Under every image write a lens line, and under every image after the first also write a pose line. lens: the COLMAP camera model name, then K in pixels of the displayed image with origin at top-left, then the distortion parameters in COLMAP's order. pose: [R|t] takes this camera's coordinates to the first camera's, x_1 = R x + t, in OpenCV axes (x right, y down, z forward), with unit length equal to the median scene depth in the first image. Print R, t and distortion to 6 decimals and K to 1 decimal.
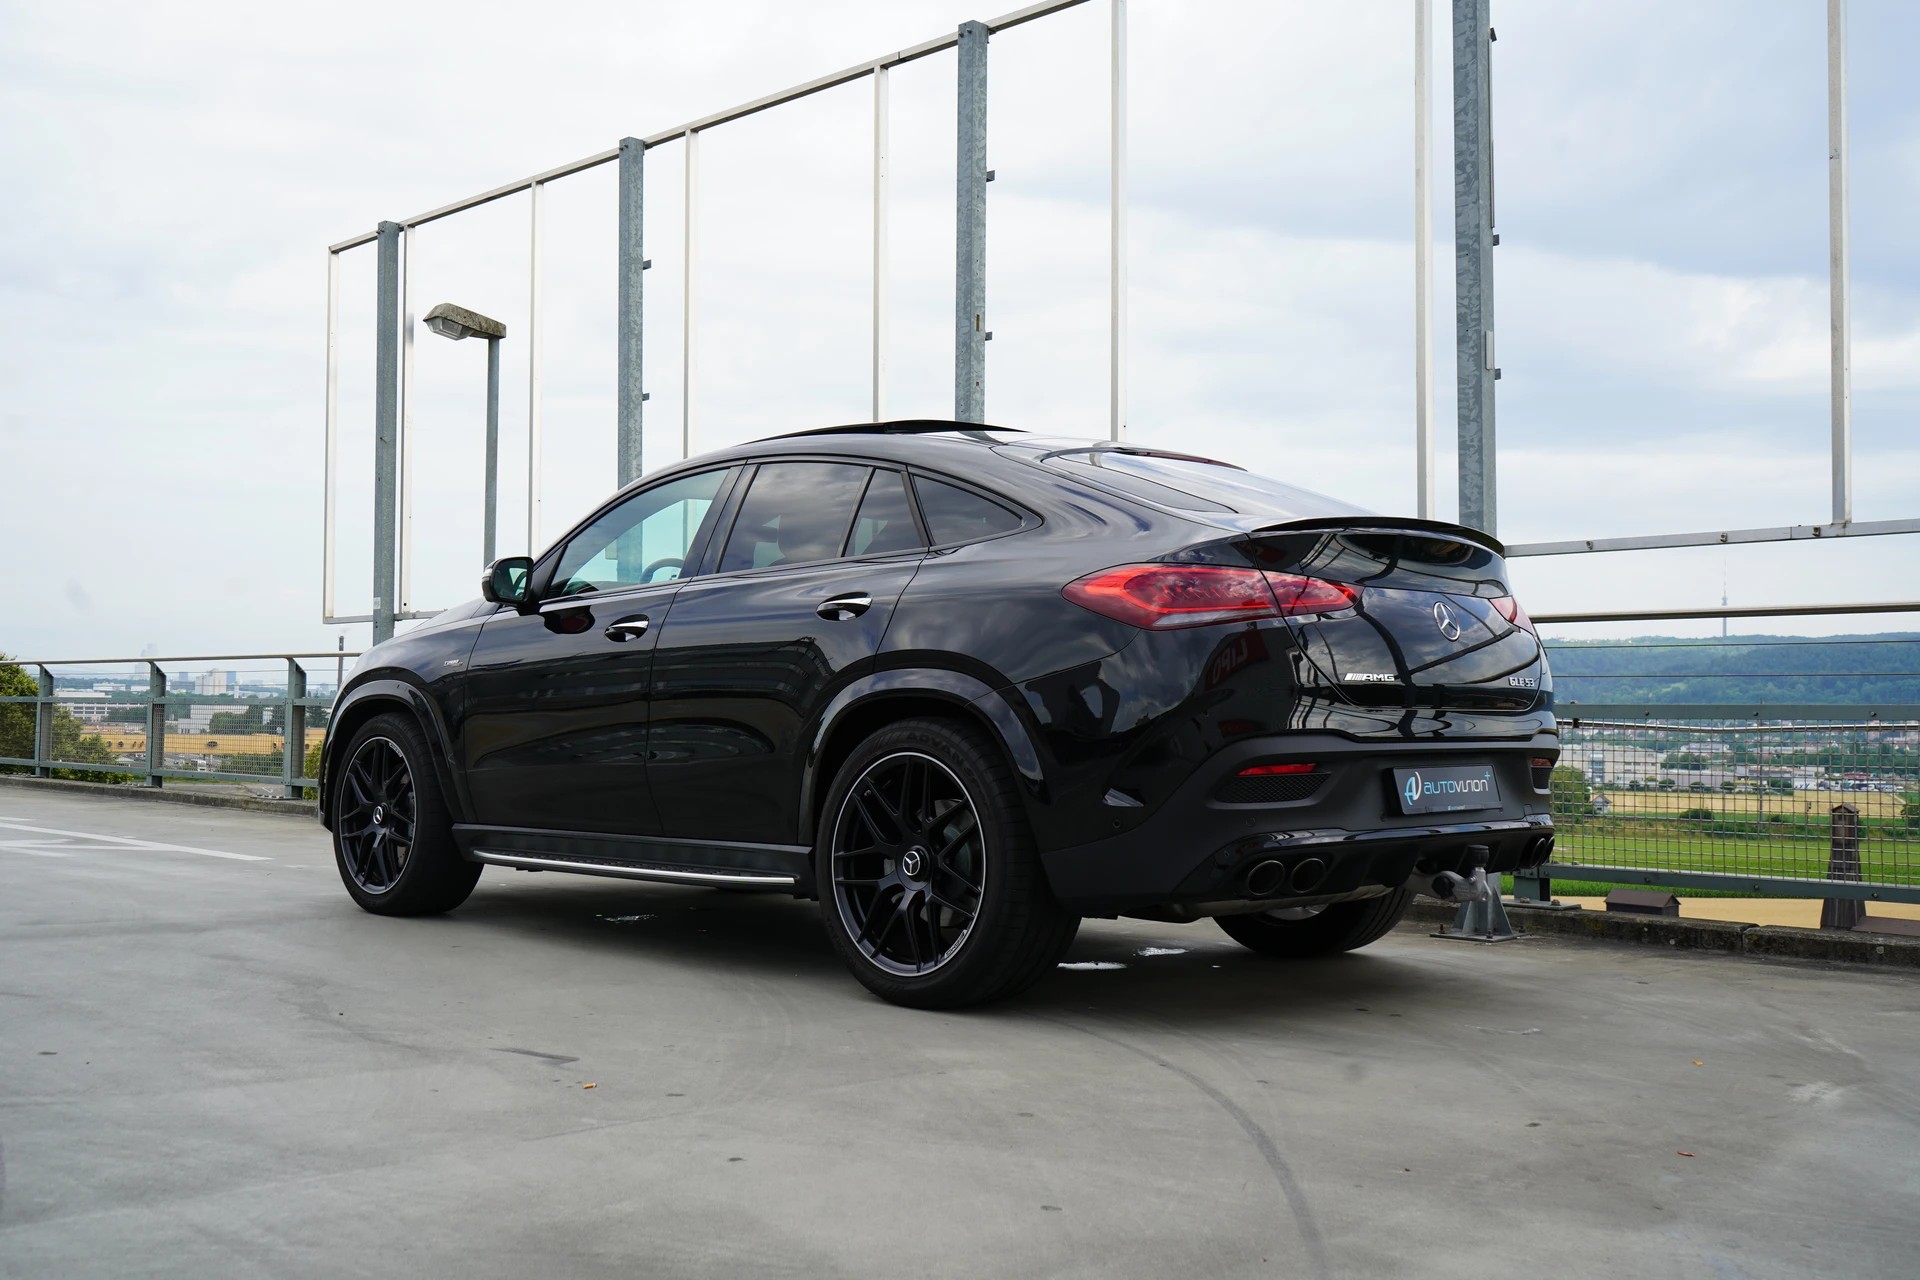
lens RADIAL K [[1977.0, 0, 959.8], [0, 1977.0, 645.9], [0, 0, 1]] dist [0.018288, 0.022858]
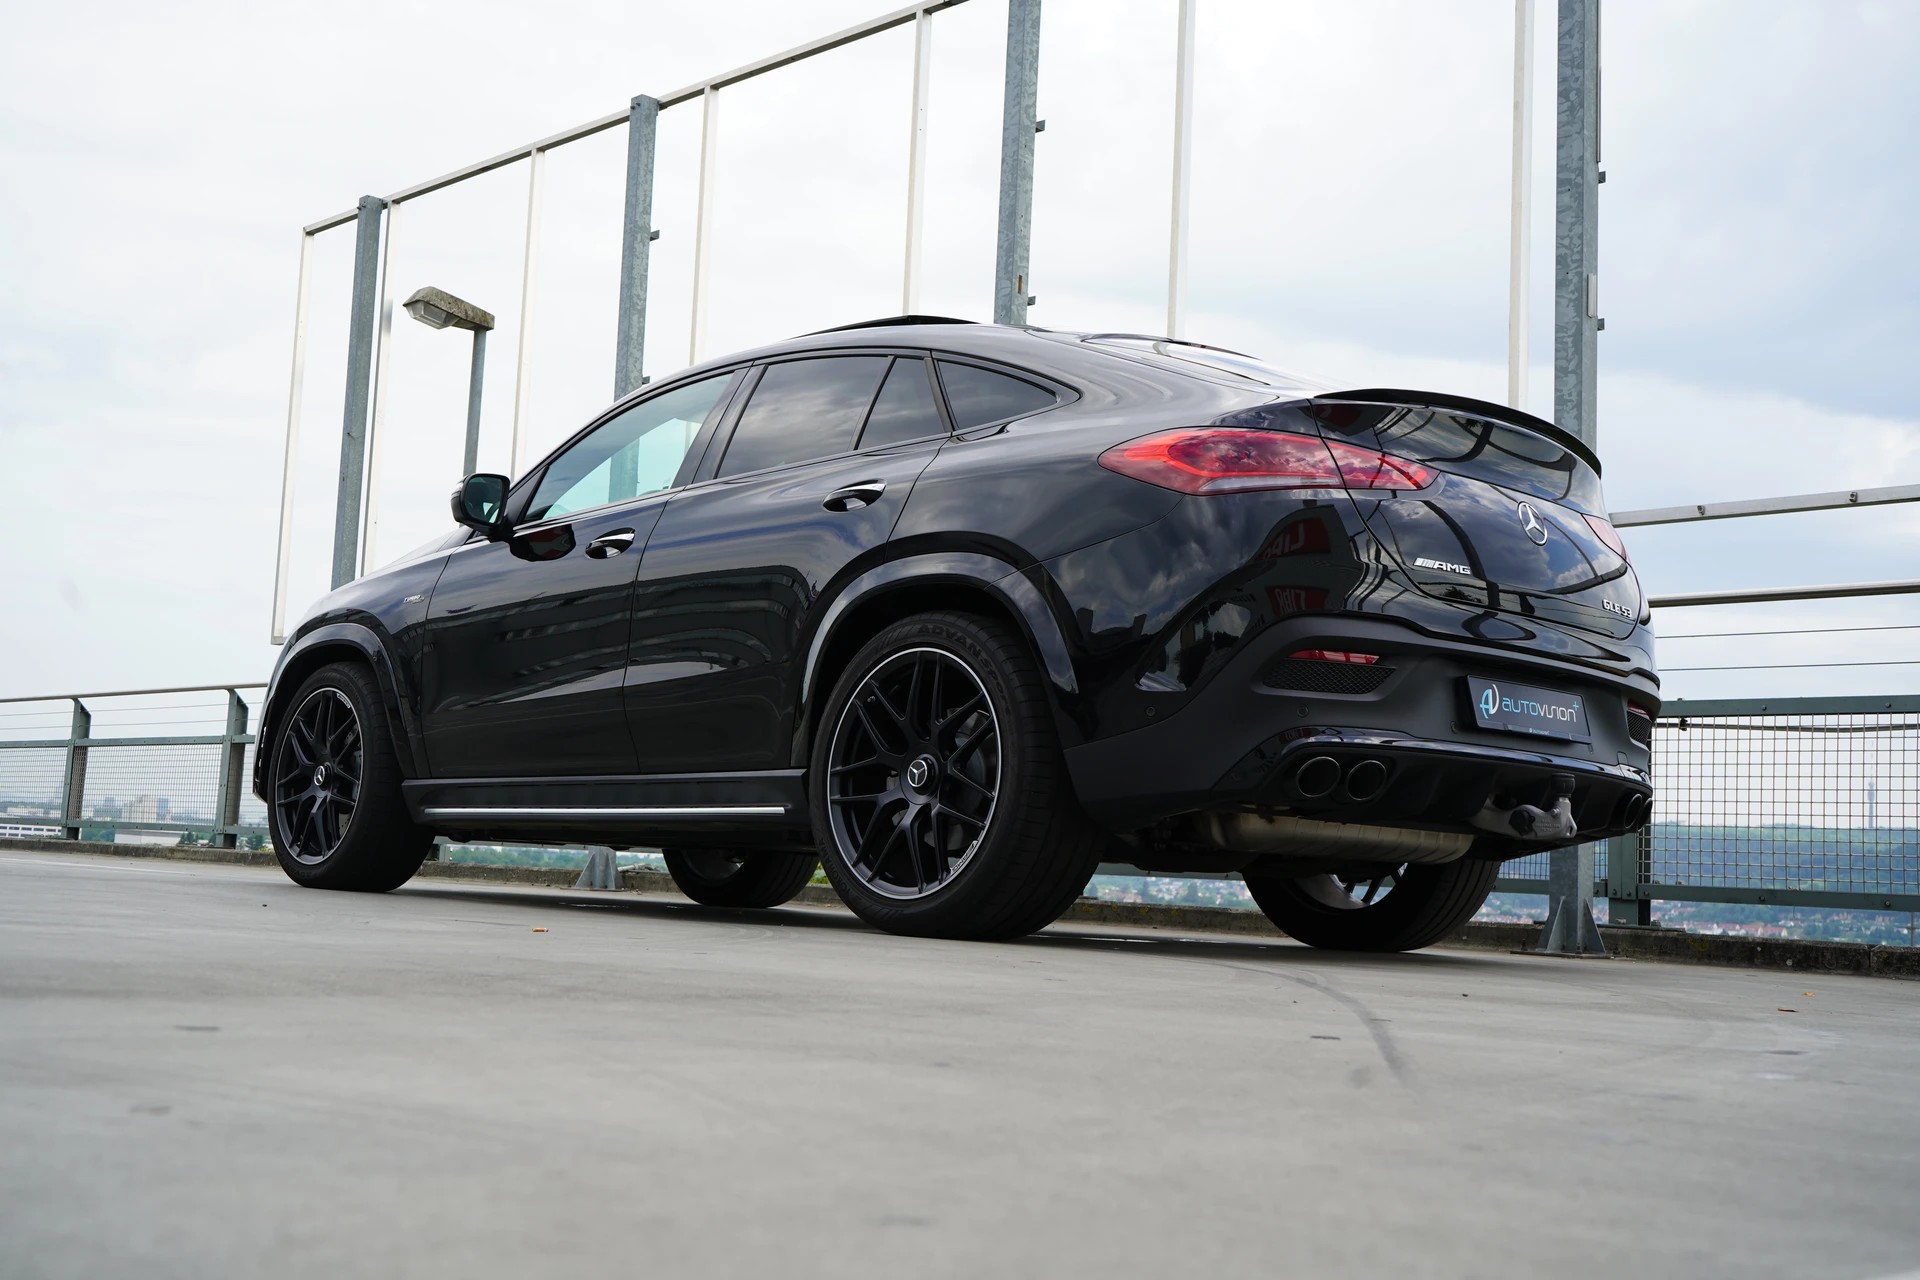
lens RADIAL K [[2251.2, 0, 955.8], [0, 2251.2, 643.9], [0, 0, 1]] dist [0.021808, 0.015300]
pose [[0.999076, 0.038776, -0.018537, 0.006496], [-0.040035, 0.996514, -0.073192, 0.089796], [0.015634, 0.073866, 0.997146, -0.003766]]
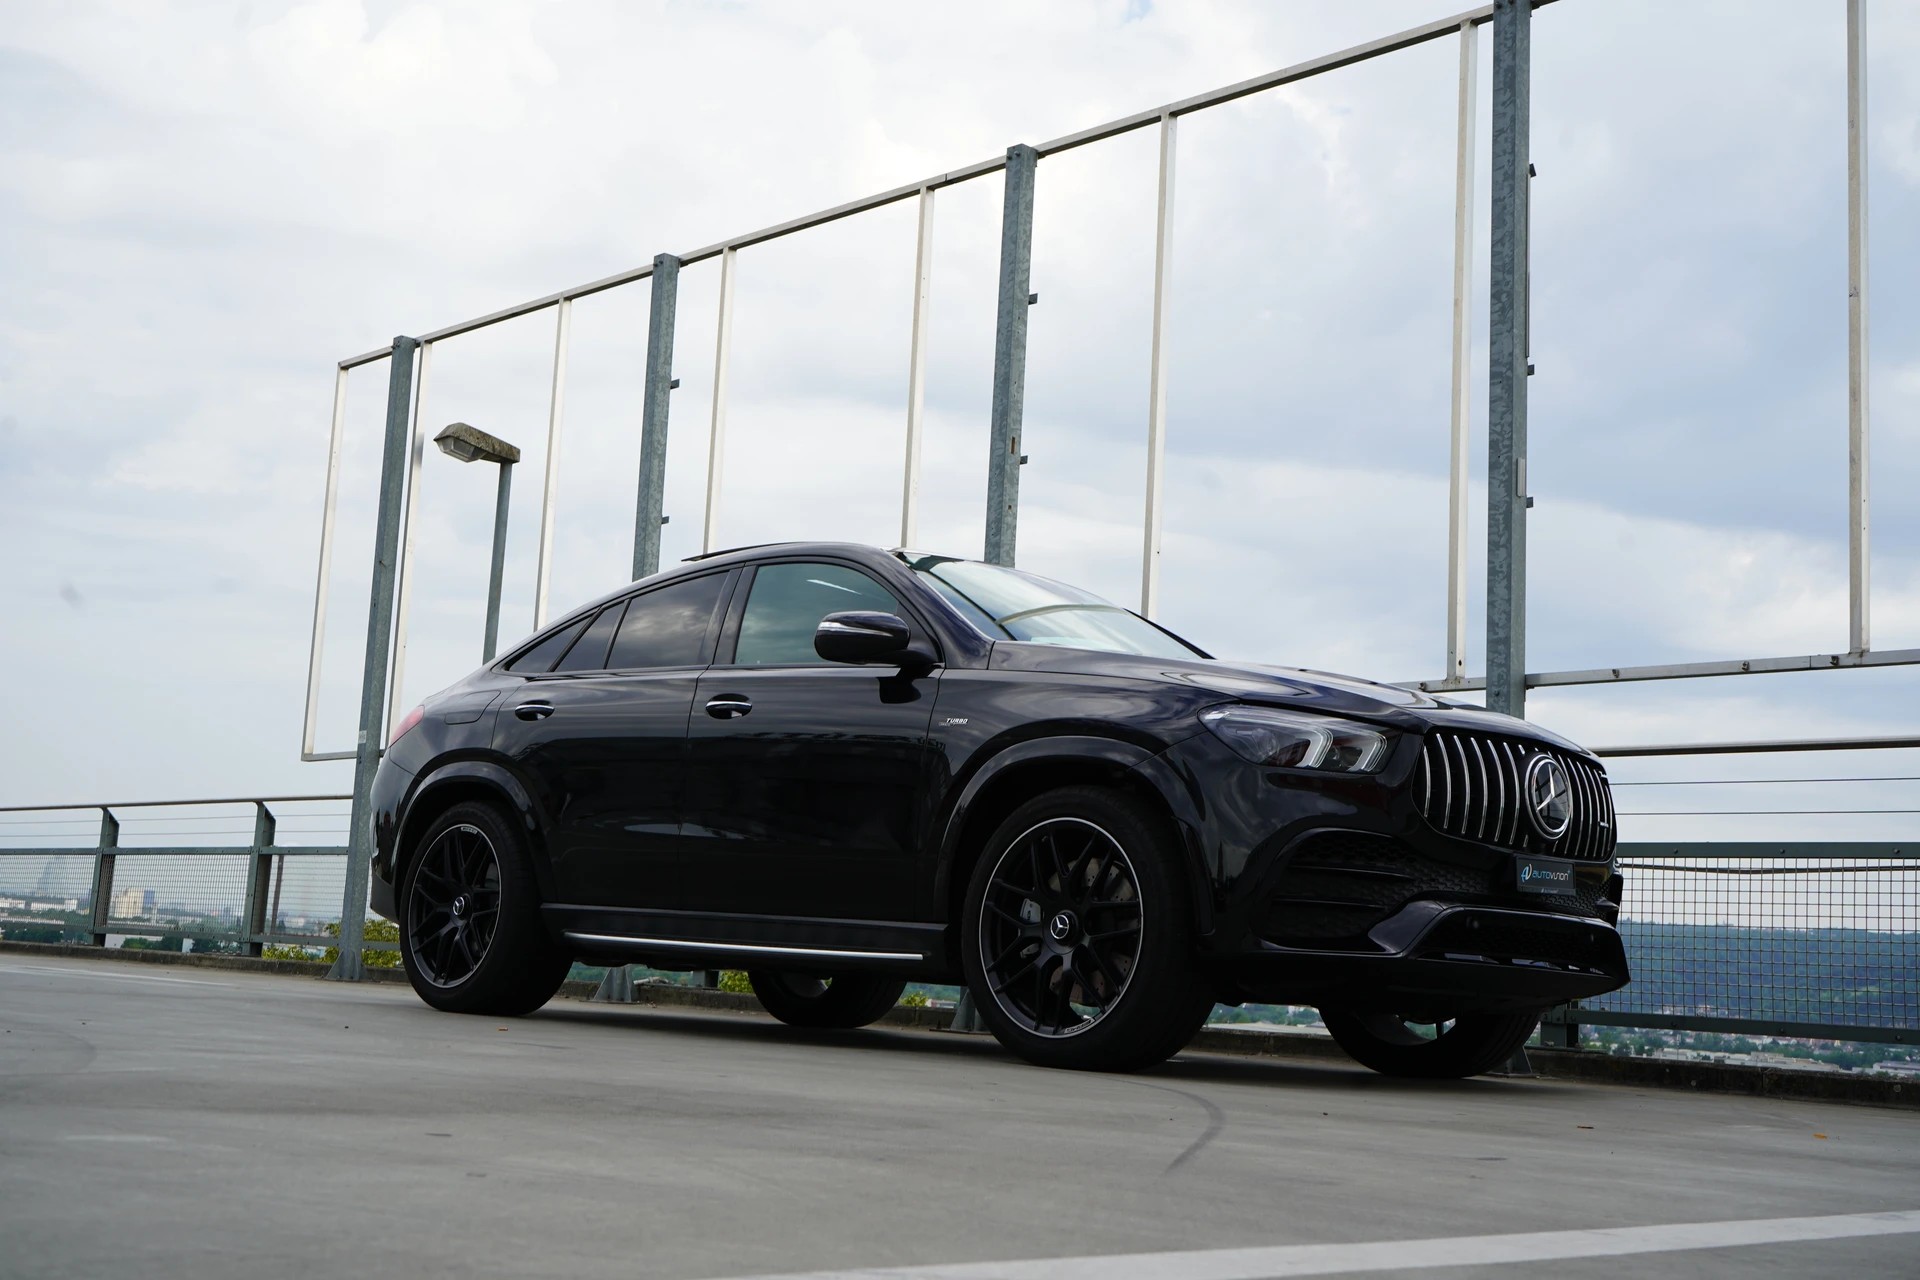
lens RADIAL K [[2348.9, 0, 960.4], [0, 2348.9, 641.2], [0, 0, 1]] dist [0.004961, 0.080789]
pose [[0.998713, 0.043653, -0.025829, 0.020830], [-0.046272, 0.992695, -0.111429, 0.073992], [0.020776, 0.112481, 0.993437, -0.159875]]
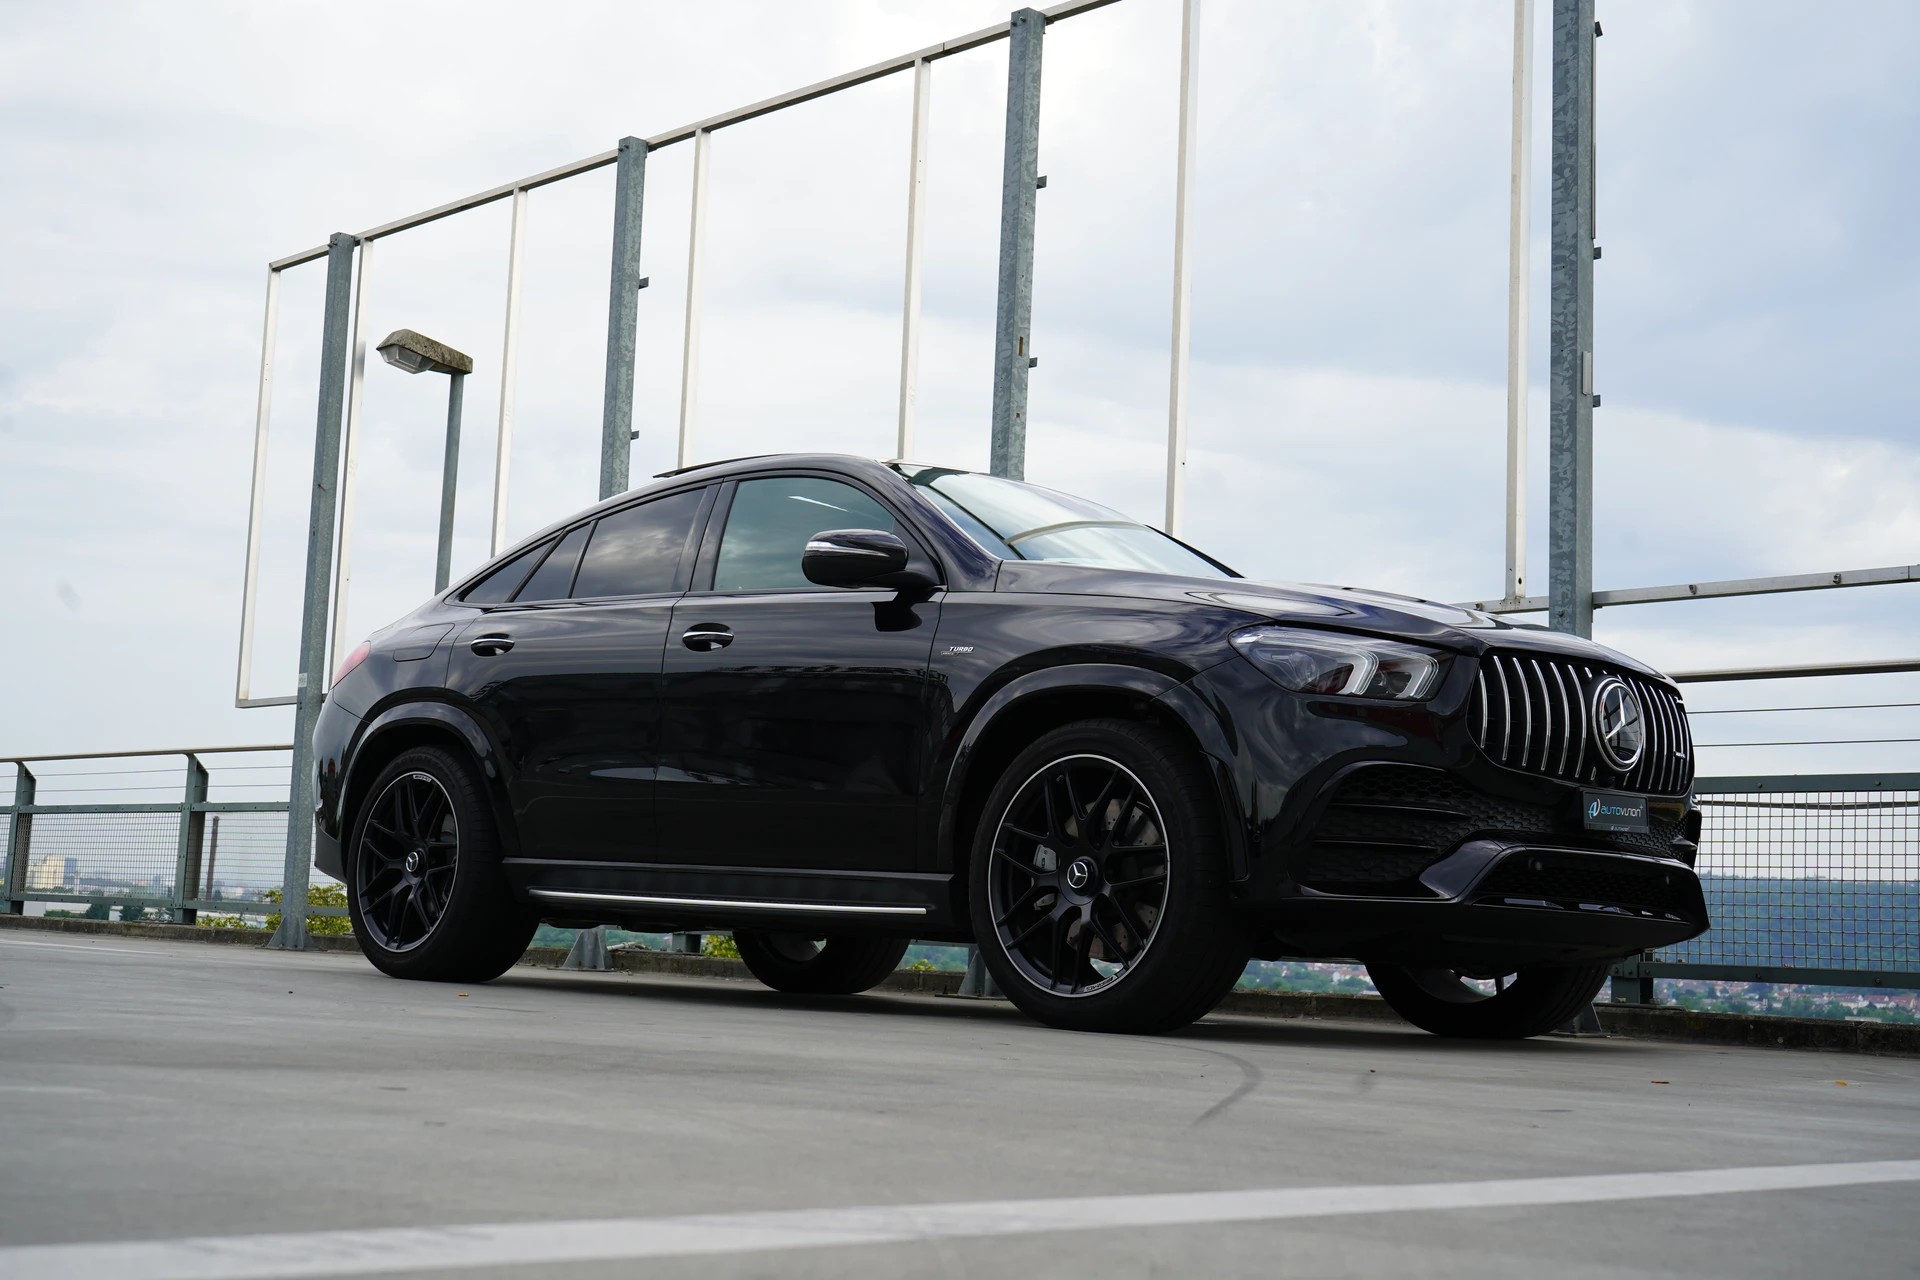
lens RADIAL K [[2609.0, 0, 956.2], [0, 2609.0, 639.9], [0, 0, 1]] dist [0.012631, 0.009212]
pose [[0.999024, 0.033834, -0.028413, 0.021351], [-0.036166, 0.995638, -0.086006, 0.078793], [0.025379, 0.086949, 0.995889, -0.159926]]
